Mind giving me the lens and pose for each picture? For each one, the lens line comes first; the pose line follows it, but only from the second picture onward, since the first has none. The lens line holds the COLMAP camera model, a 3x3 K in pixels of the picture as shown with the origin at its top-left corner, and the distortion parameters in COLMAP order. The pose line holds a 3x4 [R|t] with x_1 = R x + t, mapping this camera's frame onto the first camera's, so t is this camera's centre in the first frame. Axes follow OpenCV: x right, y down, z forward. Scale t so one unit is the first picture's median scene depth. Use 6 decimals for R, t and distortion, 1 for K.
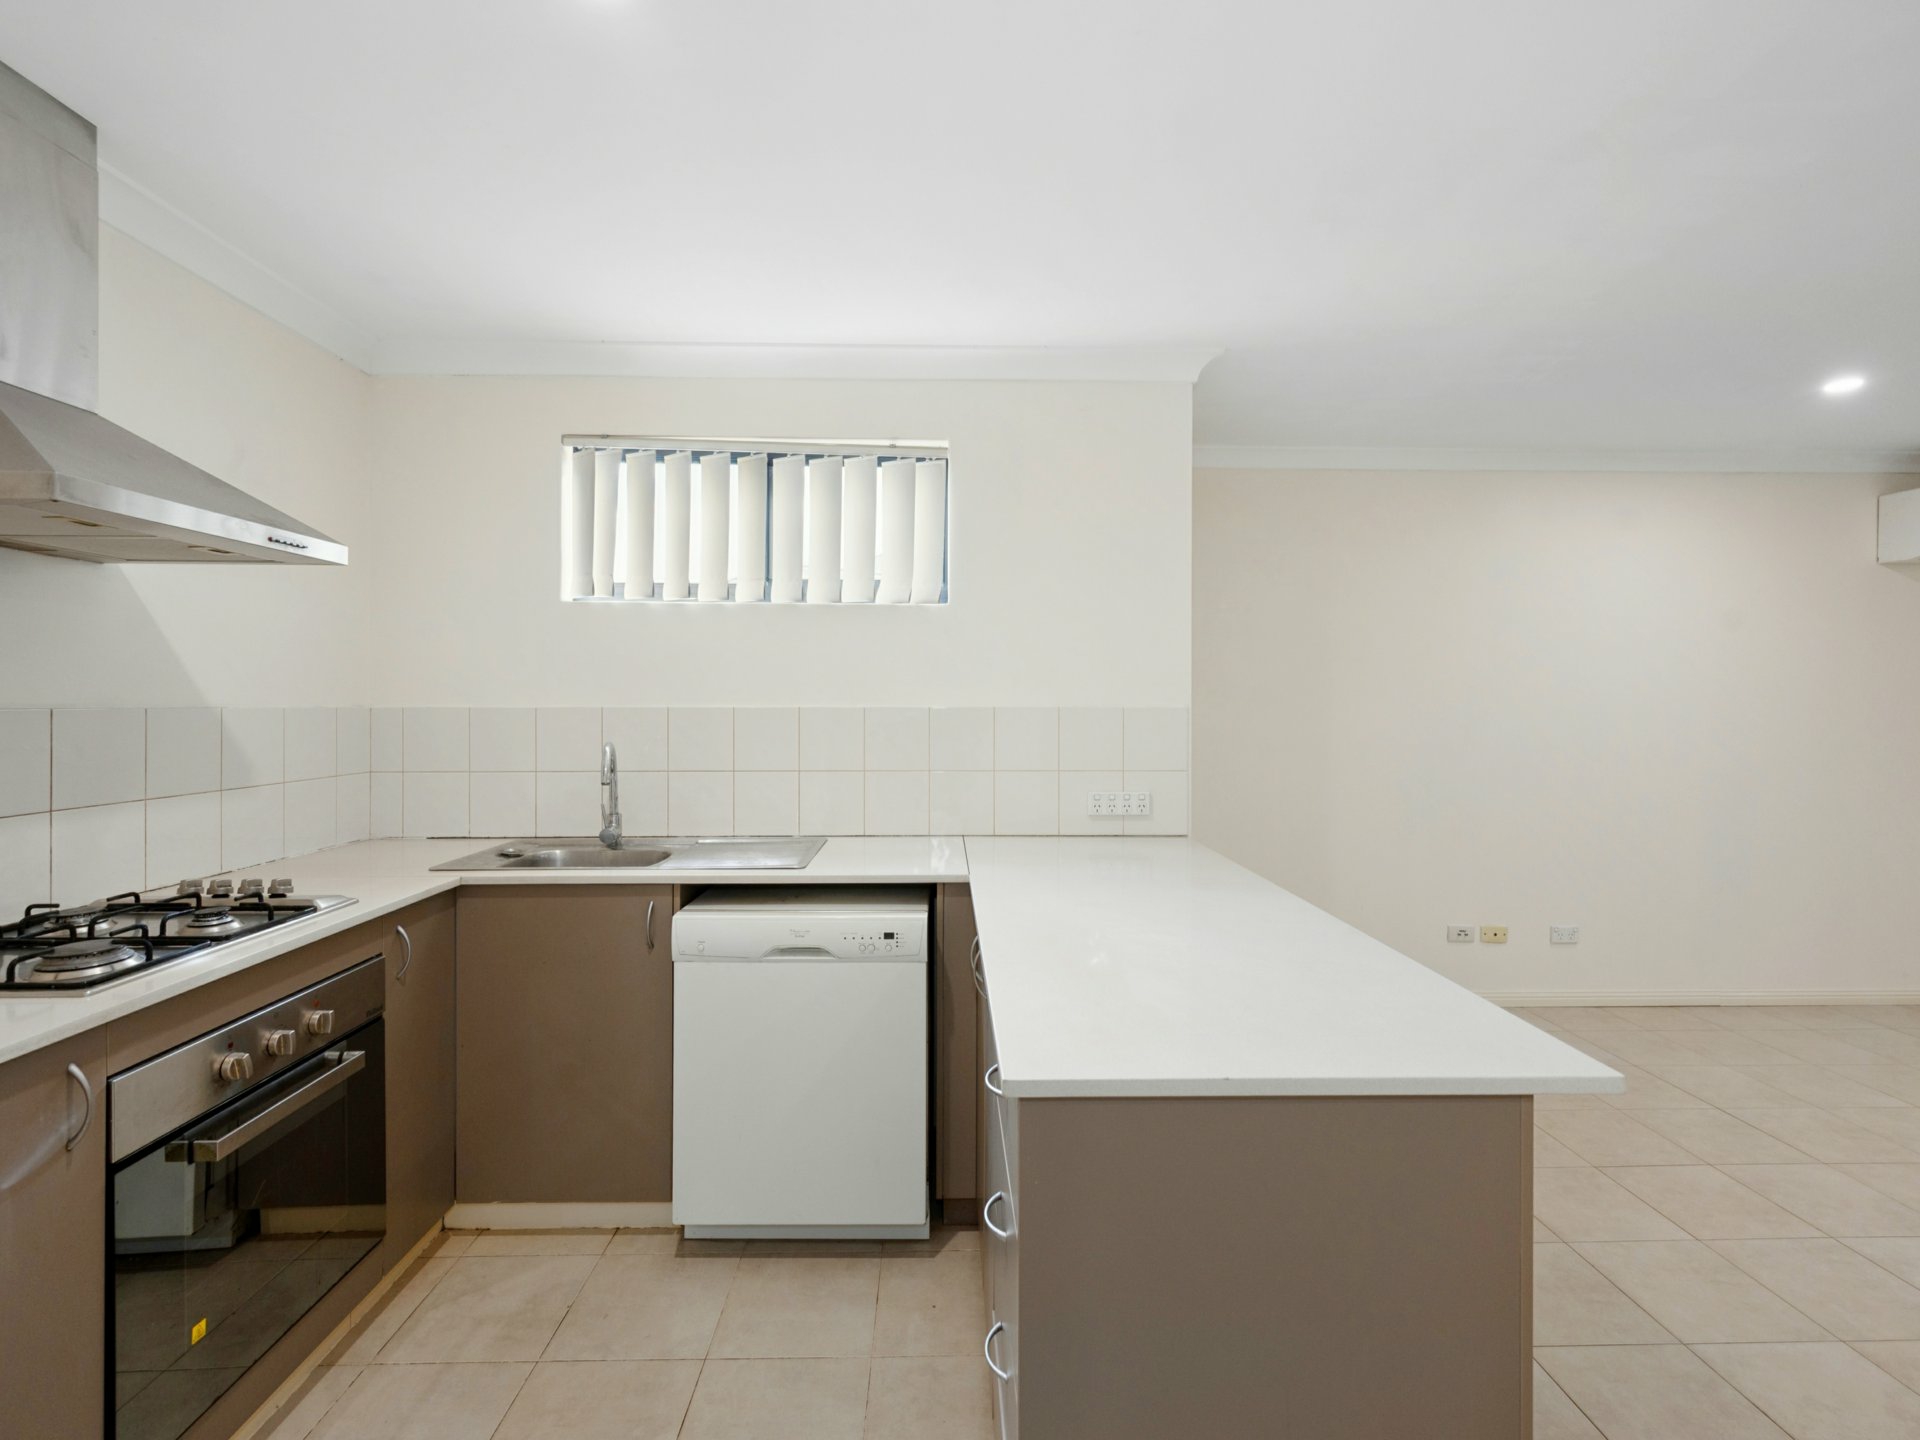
lens RADIAL K [[881.7, 0, 948.7], [0, 881.7, 696.1], [0, 0, 1]] dist [0.001866, 0.000177]
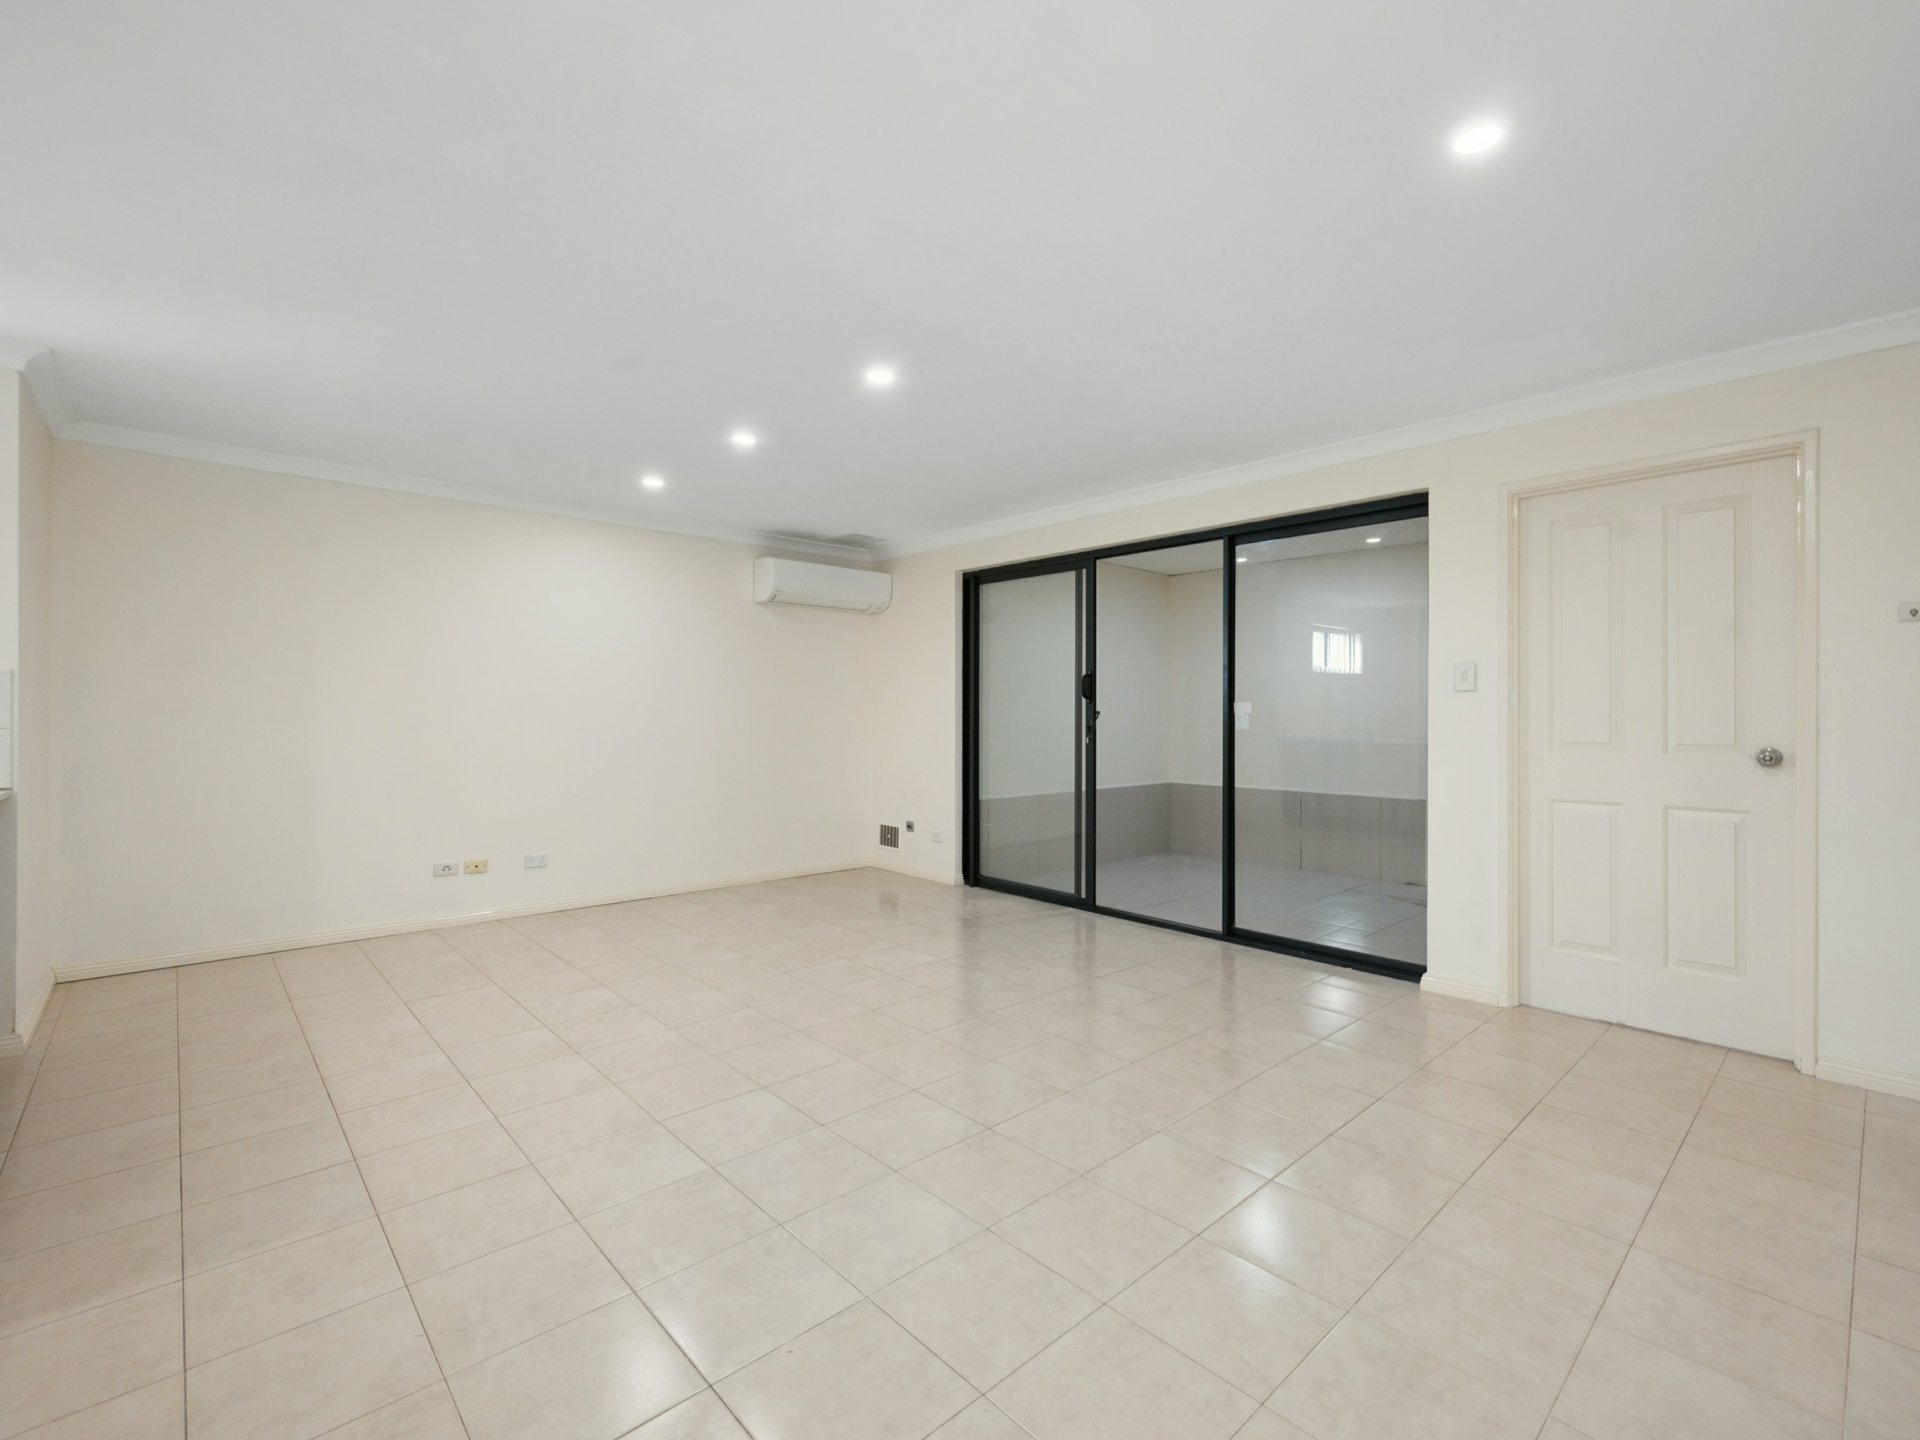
lens RADIAL K [[862.6, 0, 963.9], [0, 862.6, 719.7], [0, 0, 1]] dist [0.003676, -0.000354]
pose [[0.757440, -0.006437, 0.652873, 0.337610], [0.000719, 0.999959, 0.009025, 0.046025], [-0.652904, -0.006366, 0.757414, -0.411426]]
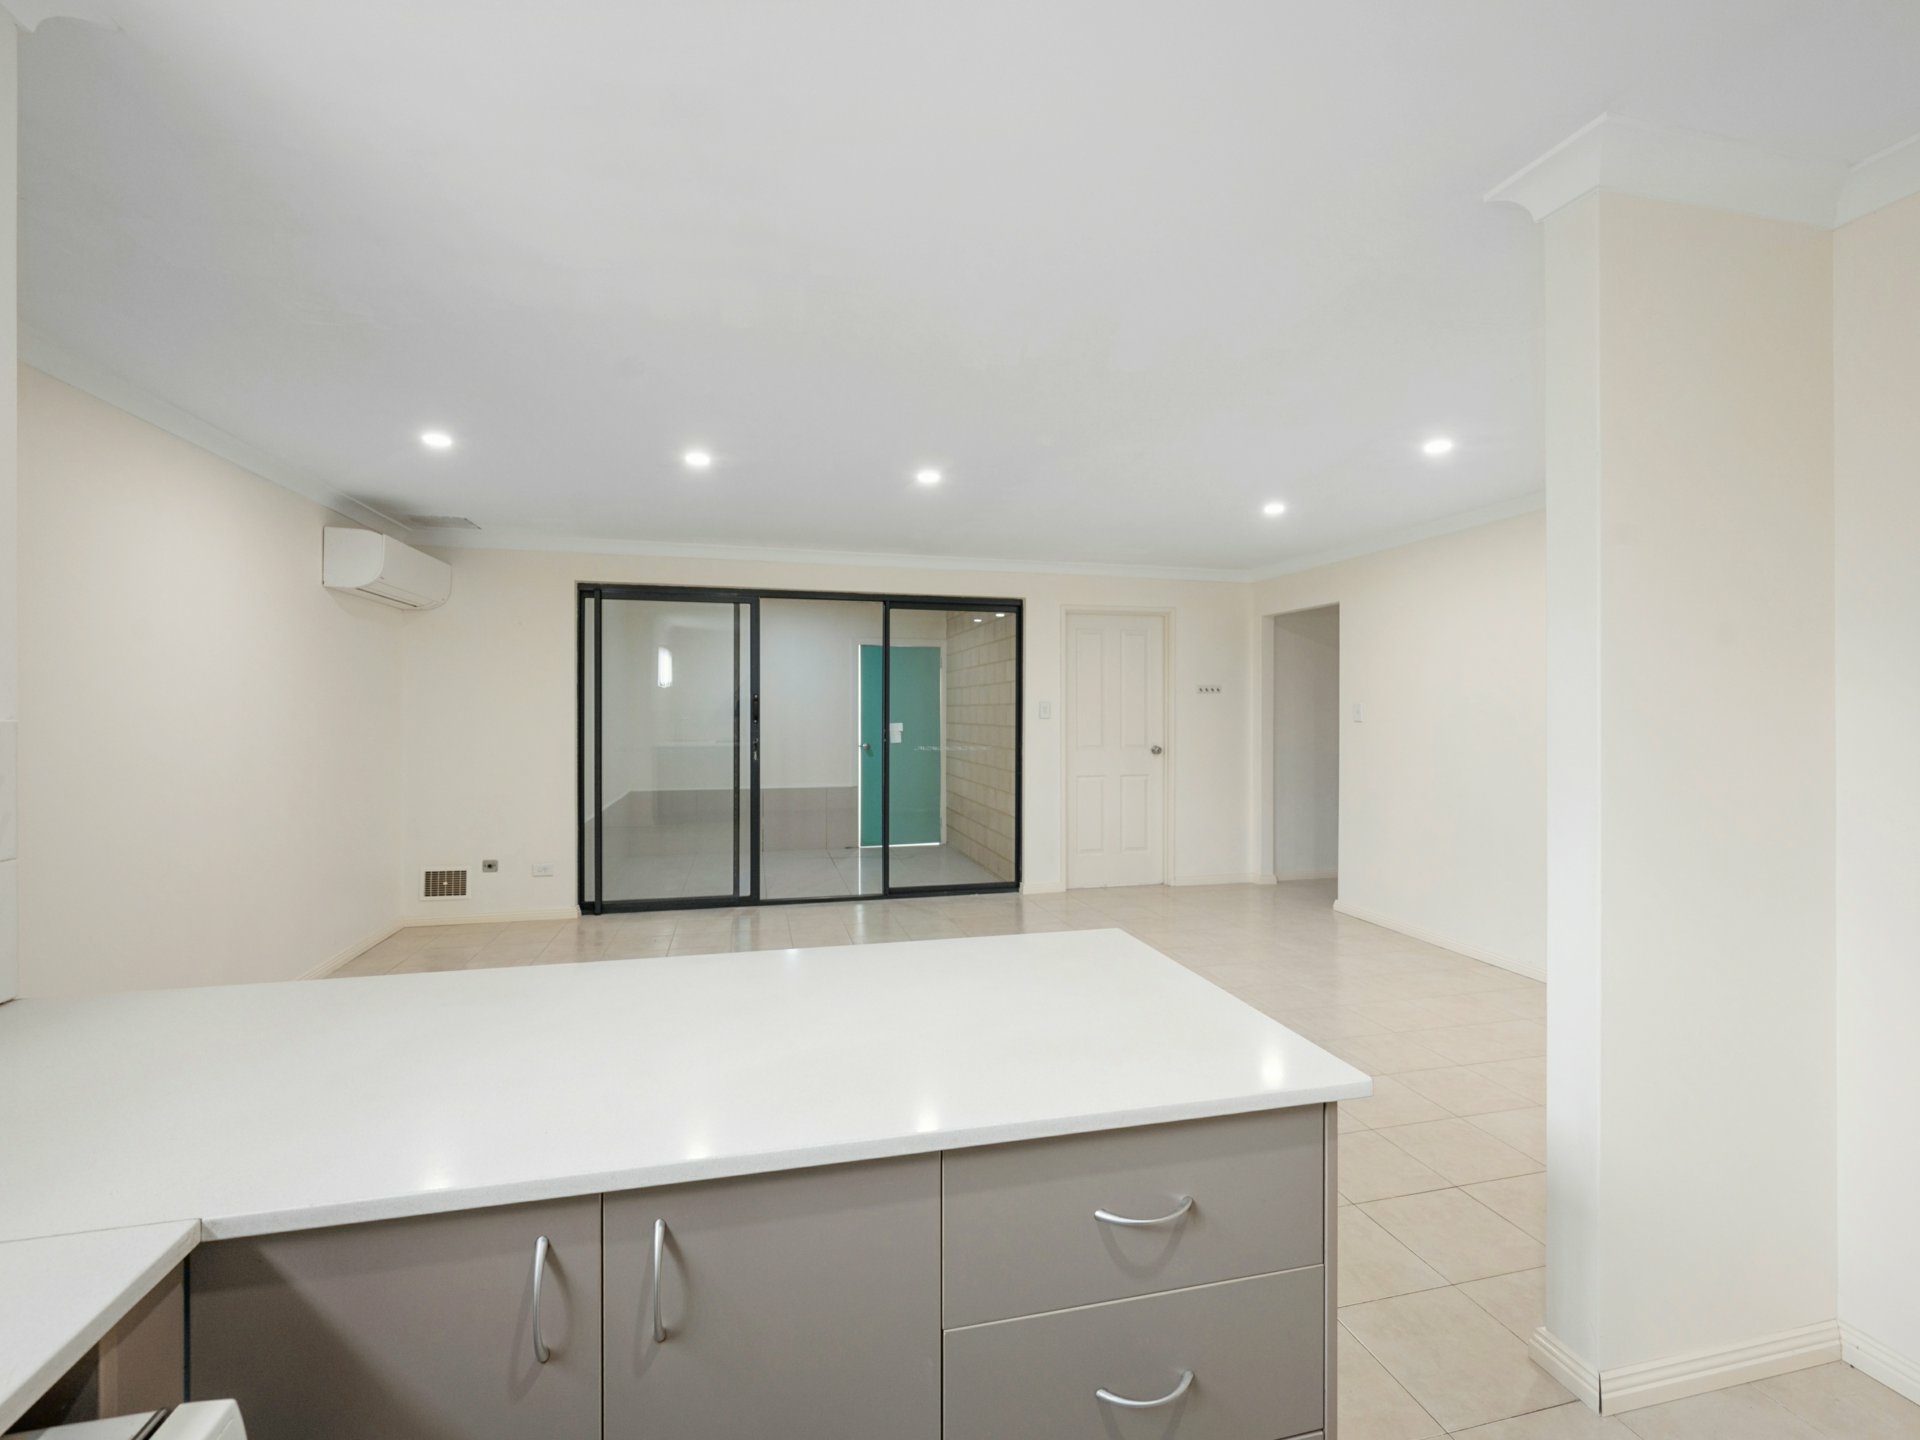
lens RADIAL K [[862.6, 0, 963.9], [0, 862.6, 719.7], [0, 0, 1]] dist [0.003676, -0.000354]
pose [[-0.211097, -0.019296, 0.977275, -0.210706], [-0.003449, 0.999814, 0.018996, -0.005000], [-0.977459, 0.000639, -0.211125, 0.441606]]
